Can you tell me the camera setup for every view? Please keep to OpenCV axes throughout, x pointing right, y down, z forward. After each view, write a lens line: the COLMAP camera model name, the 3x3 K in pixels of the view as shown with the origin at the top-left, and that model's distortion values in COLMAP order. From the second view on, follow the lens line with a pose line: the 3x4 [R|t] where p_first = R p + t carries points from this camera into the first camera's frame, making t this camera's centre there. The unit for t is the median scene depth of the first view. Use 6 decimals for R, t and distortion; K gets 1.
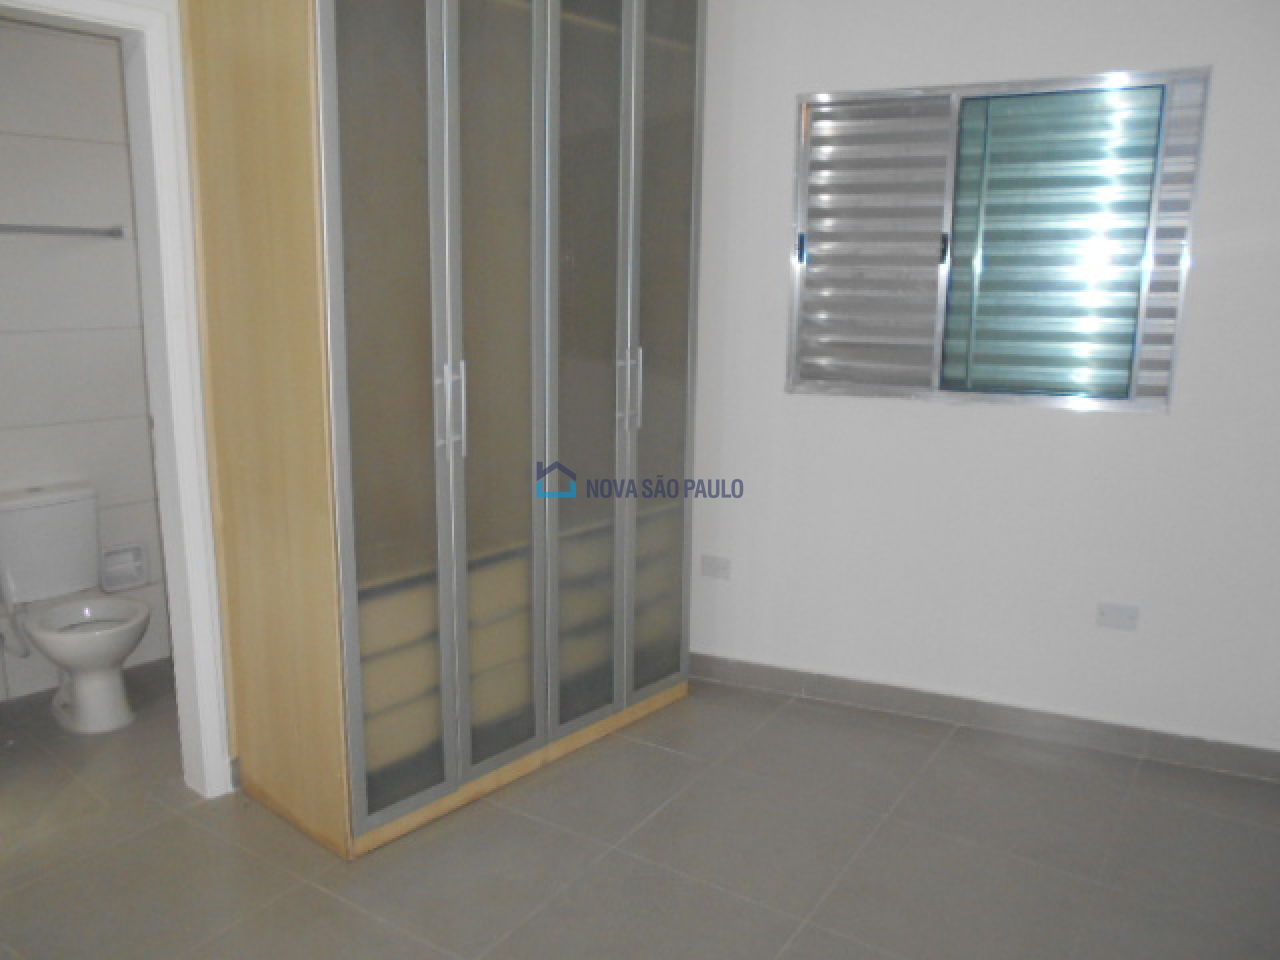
lens RADIAL K [[979.2, 0, 640.0], [0, 979.2, 480.0], [0, 0, 1]] dist [-0.010981, 0.003136]
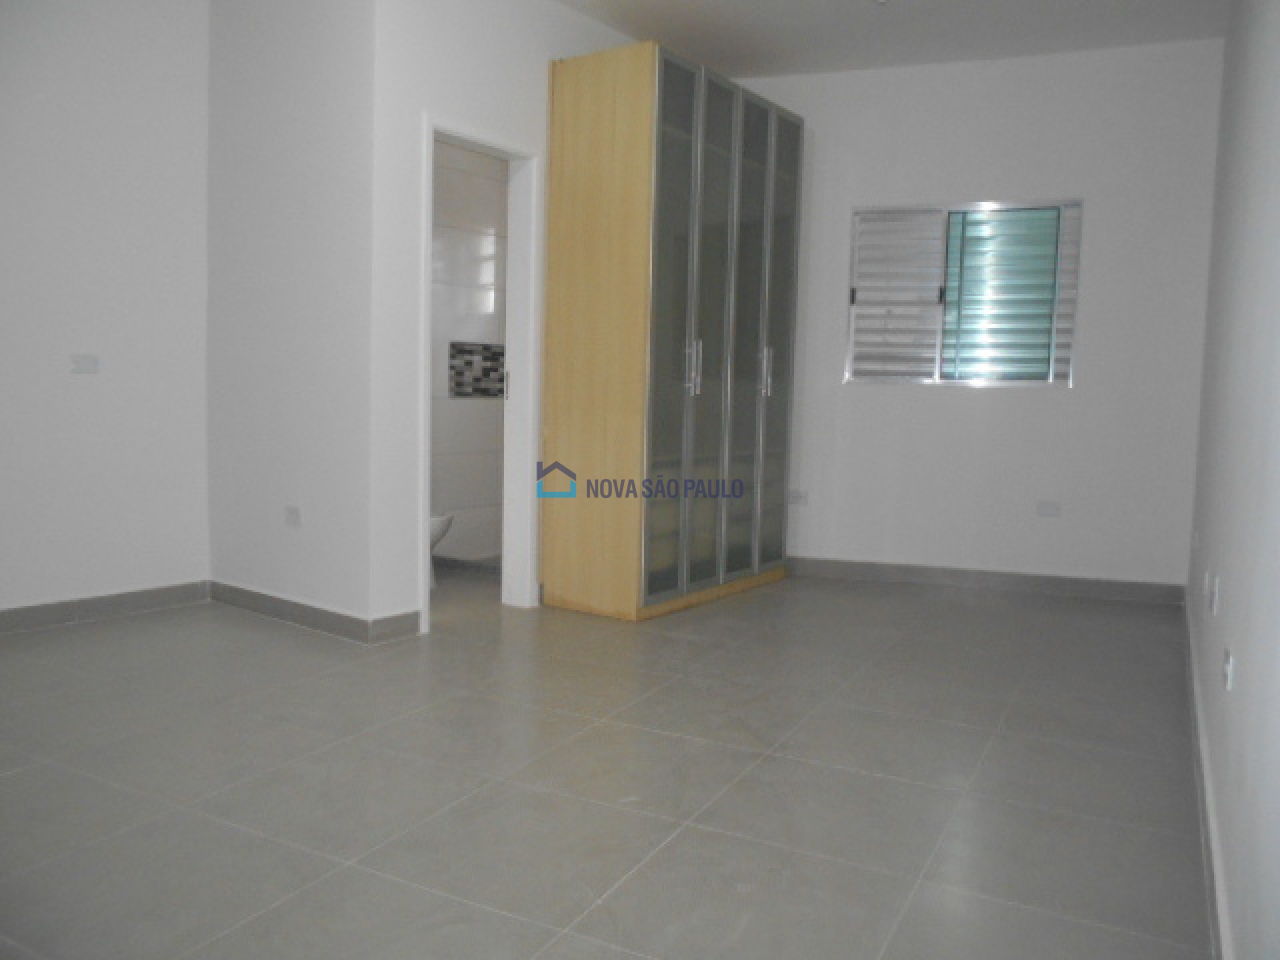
lens RADIAL K [[979.2, 0, 640.0], [0, 979.2, 480.0], [0, 0, 1]] dist [-0.010981, 0.003136]
pose [[0.997260, 0.001538, 0.073956, -0.317549], [0.006146, 0.994605, -0.103554, 0.241891], [-0.073716, 0.103725, 0.991870, -0.587345]]
